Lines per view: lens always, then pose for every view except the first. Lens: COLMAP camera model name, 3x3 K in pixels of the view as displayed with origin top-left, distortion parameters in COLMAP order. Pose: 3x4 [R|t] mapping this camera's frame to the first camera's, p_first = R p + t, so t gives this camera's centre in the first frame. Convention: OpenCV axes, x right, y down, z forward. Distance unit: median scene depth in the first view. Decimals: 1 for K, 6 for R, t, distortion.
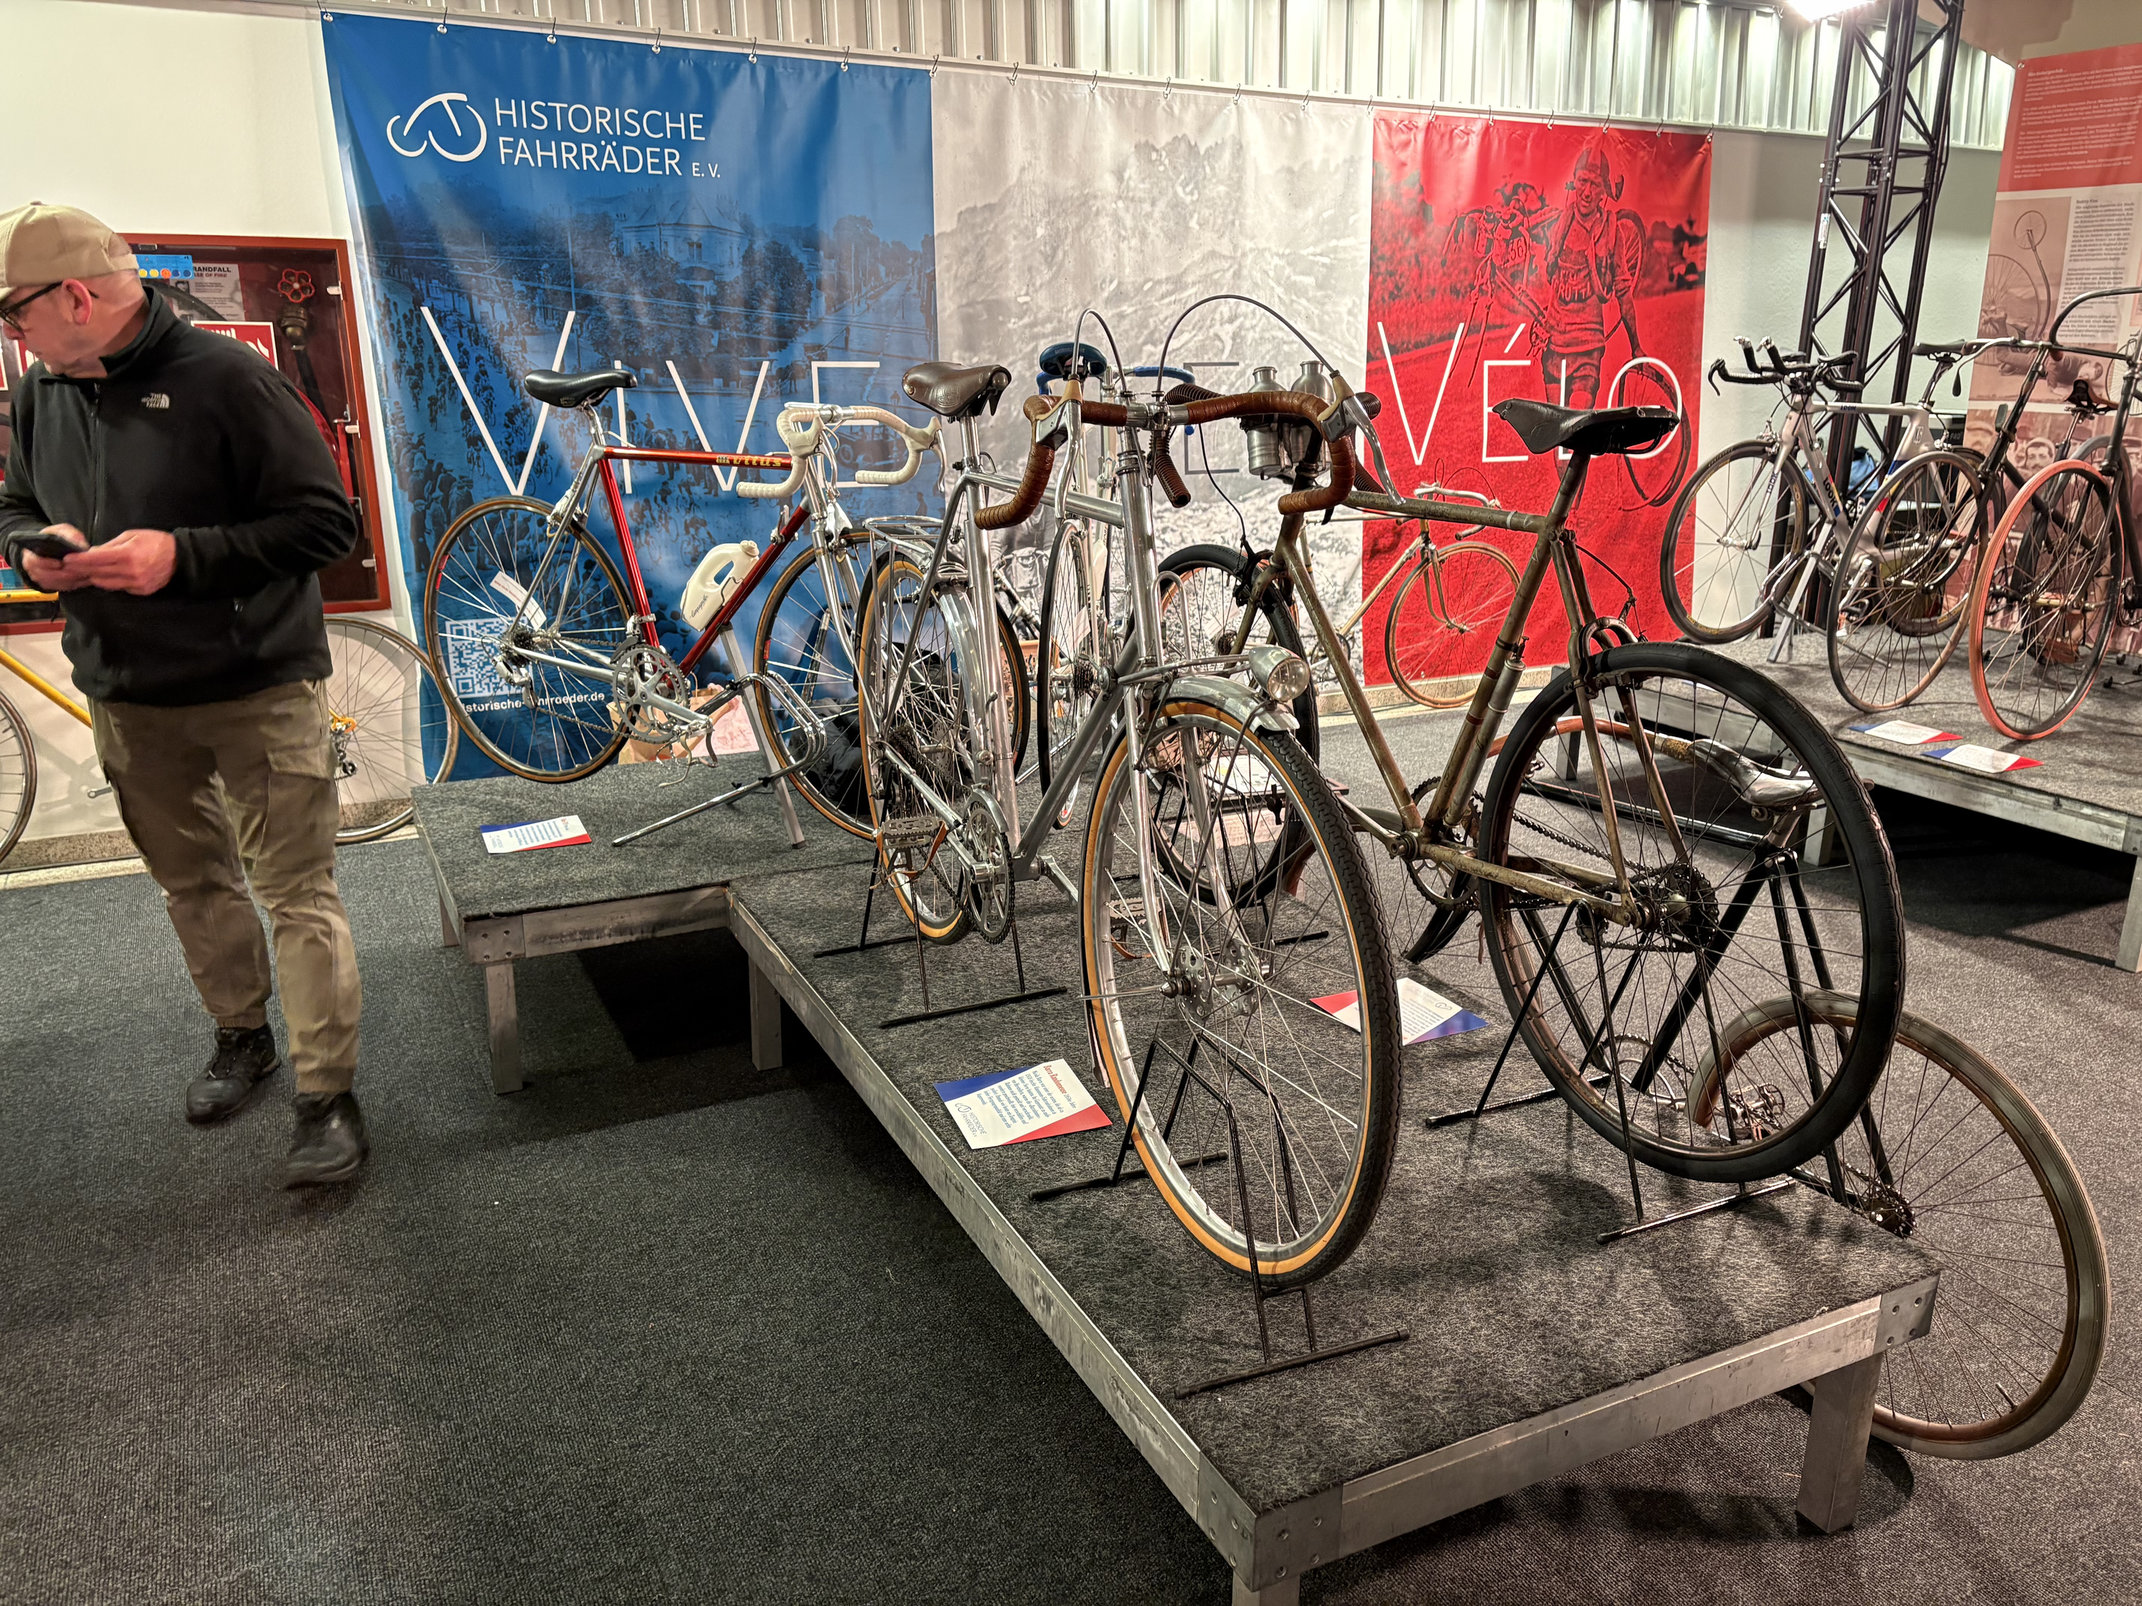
lens RADIAL K [[1595.4, 0, 1073.7], [0, 1595.4, 771.1], [0, 0, 1]] dist [0.060860, -0.062277]
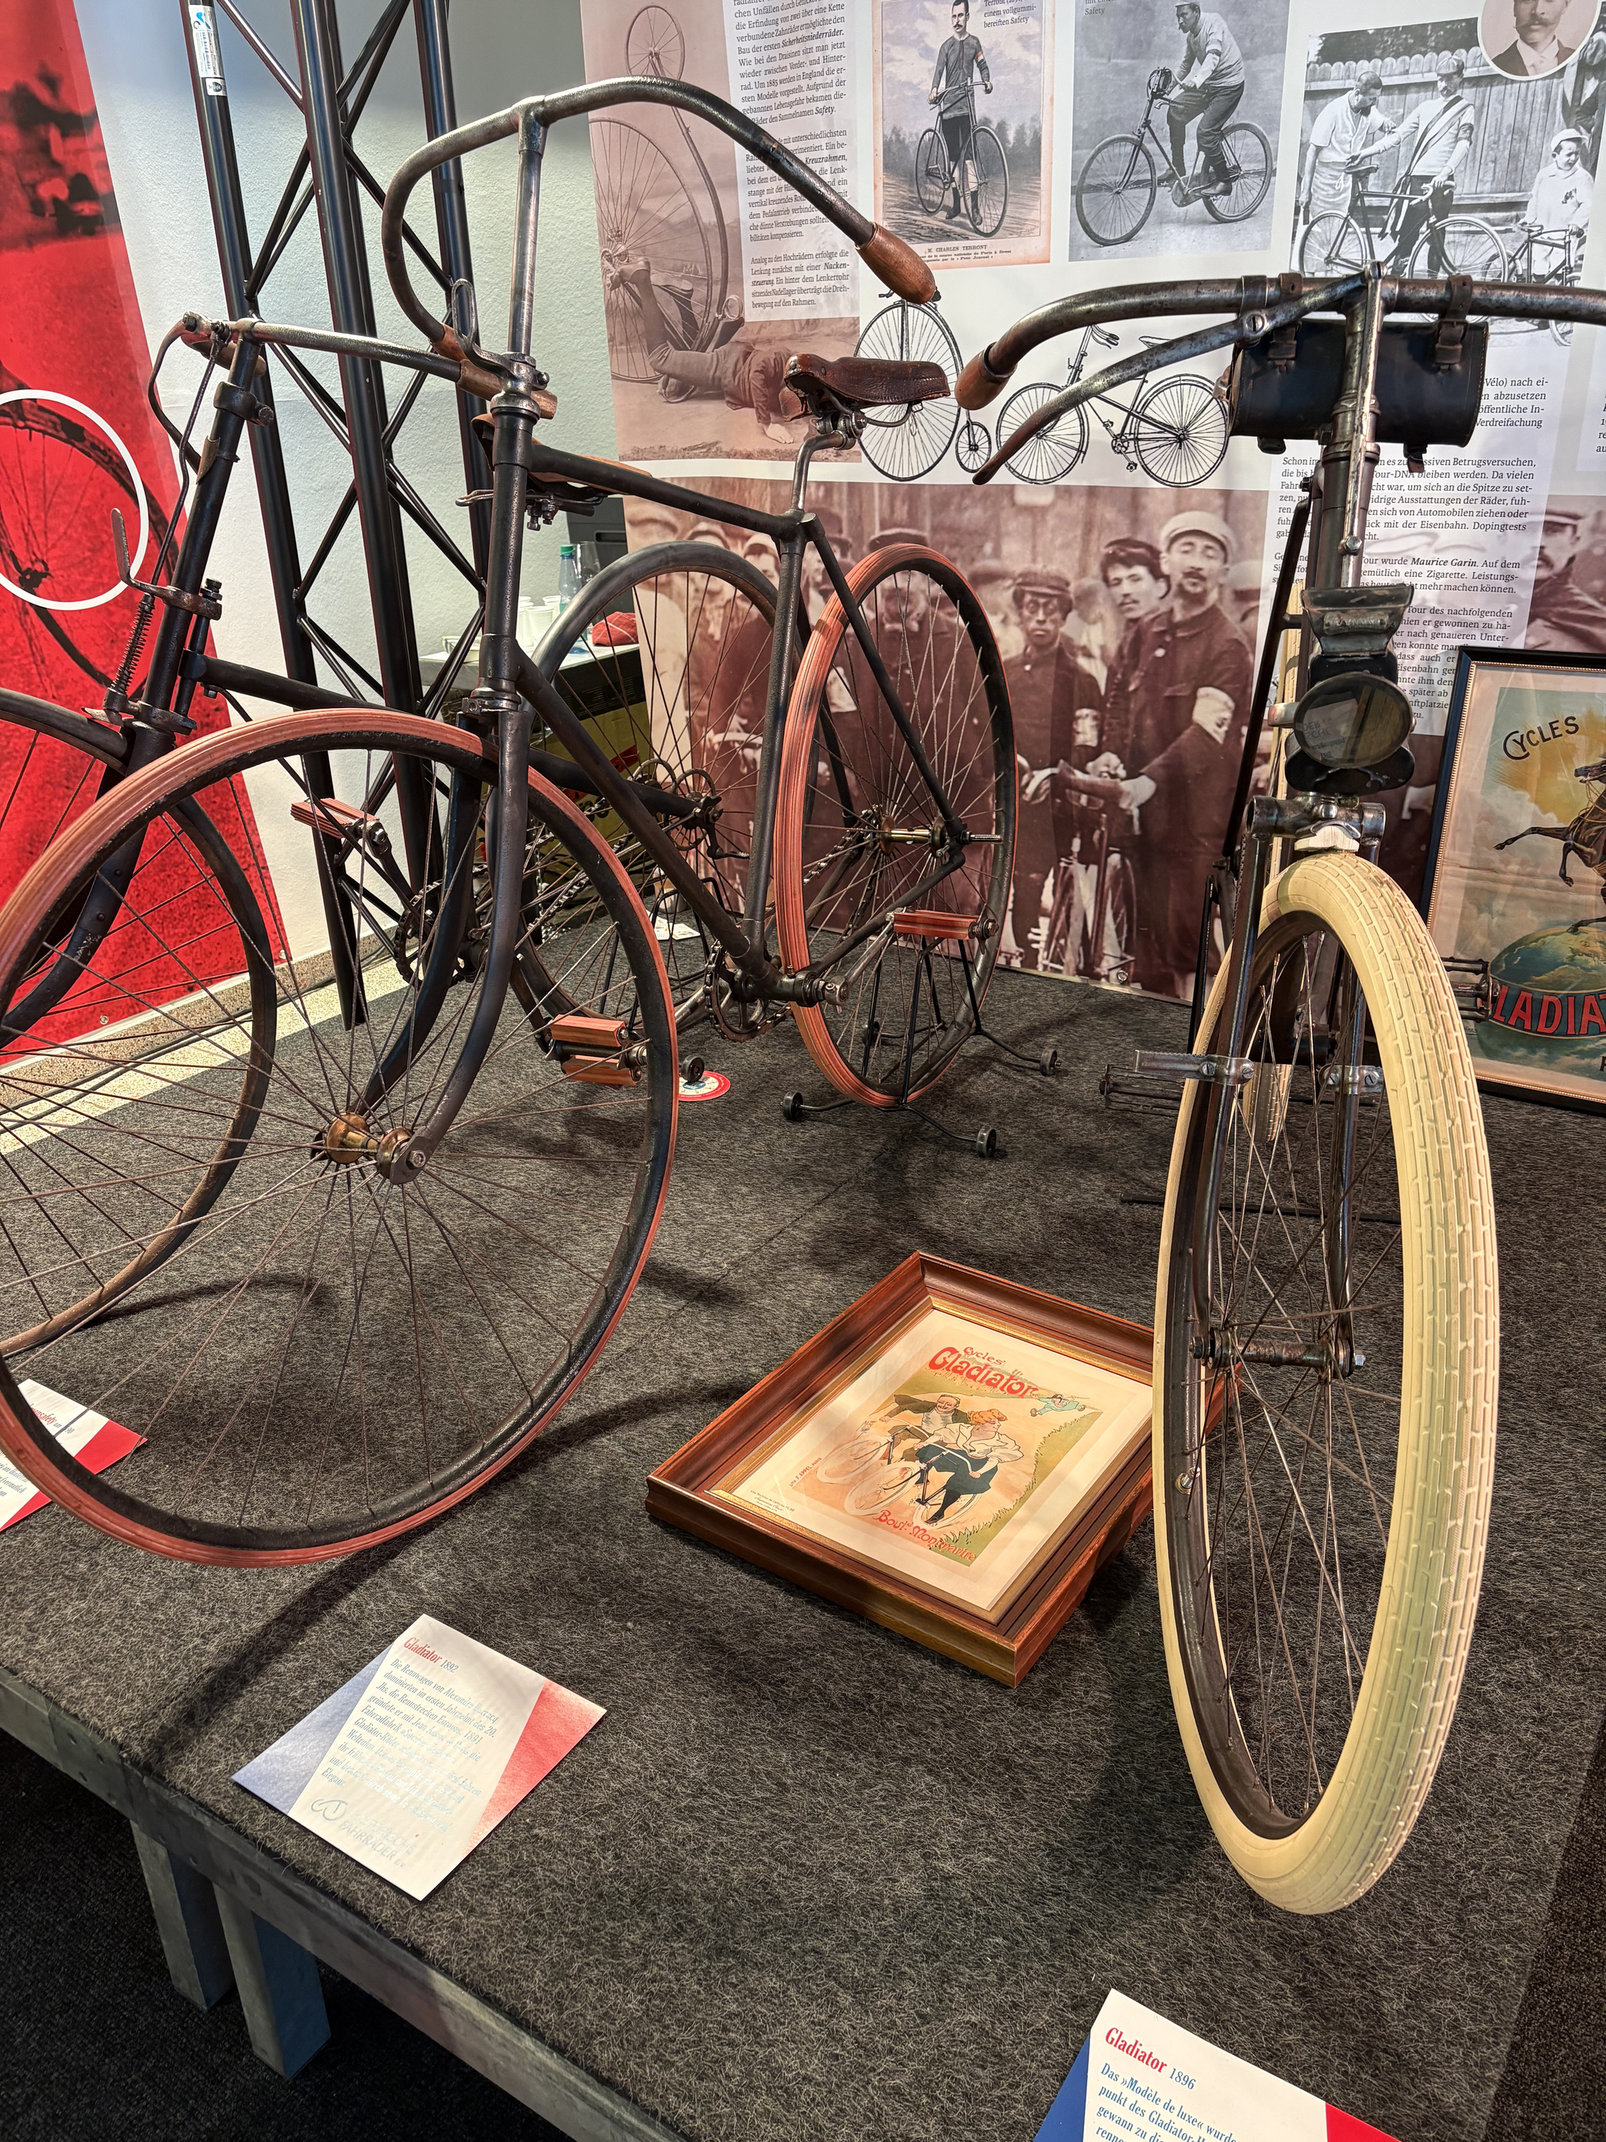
lens RADIAL K [[1595.4, 0, 795.4], [0, 1595.4, 1078.9], [0, 0, 1]] dist [0.060860, -0.062277]
pose [[0.877824, -0.231807, 0.419154, 0.392568], [0.166251, 0.968143, 0.187243, -0.145746], [-0.449205, -0.094682, 0.888398, 0.591230]]
